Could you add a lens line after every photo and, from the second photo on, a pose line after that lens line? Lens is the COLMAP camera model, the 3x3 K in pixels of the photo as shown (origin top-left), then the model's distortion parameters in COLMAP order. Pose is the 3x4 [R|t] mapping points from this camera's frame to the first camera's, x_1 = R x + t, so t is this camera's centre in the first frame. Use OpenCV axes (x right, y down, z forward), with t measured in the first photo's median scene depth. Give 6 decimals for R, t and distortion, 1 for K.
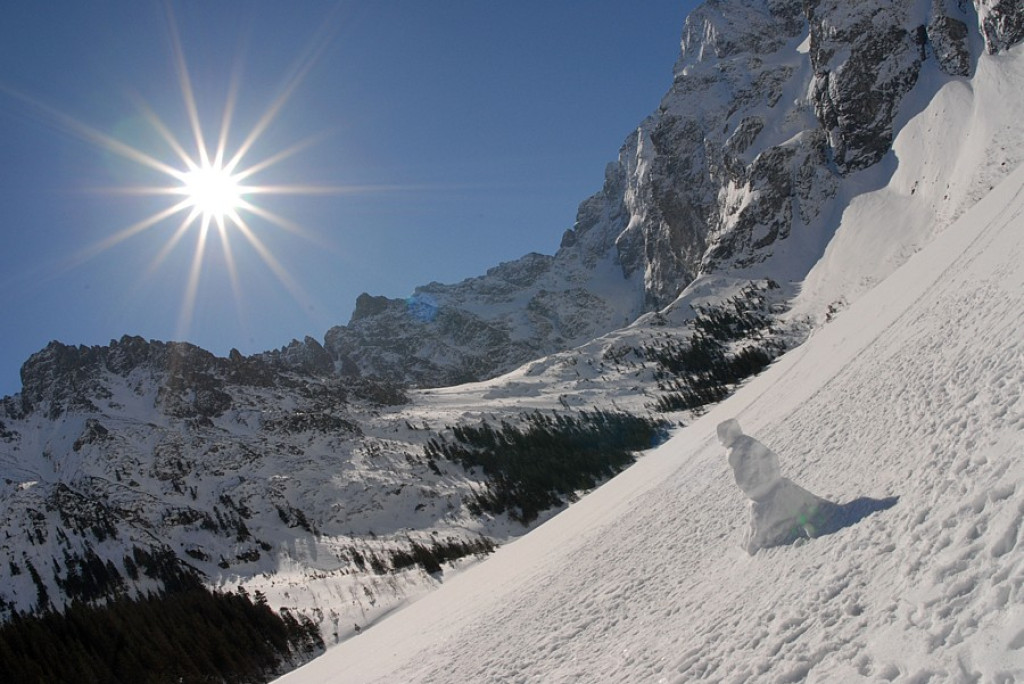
lens RADIAL K [[697.4, 0, 506.7], [0, 697.4, 350.7], [0, 0, 1]] dist [-0.341128, 0.119198]
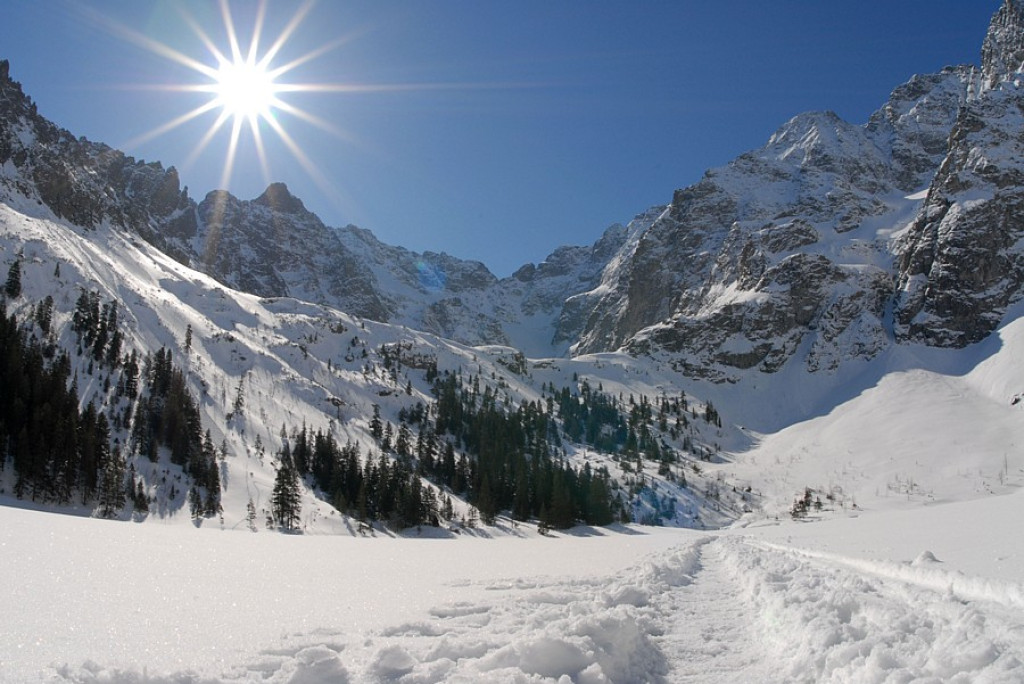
lens RADIAL K [[697.4, 0, 506.7], [0, 697.4, 350.7], [0, 0, 1]] dist [-0.341128, 0.119198]
pose [[0.826195, 0.559968, 0.061947, 0.201939], [-0.554702, 0.827760, -0.084379, 0.001625], [-0.098526, 0.035351, 0.994506, 0.465813]]
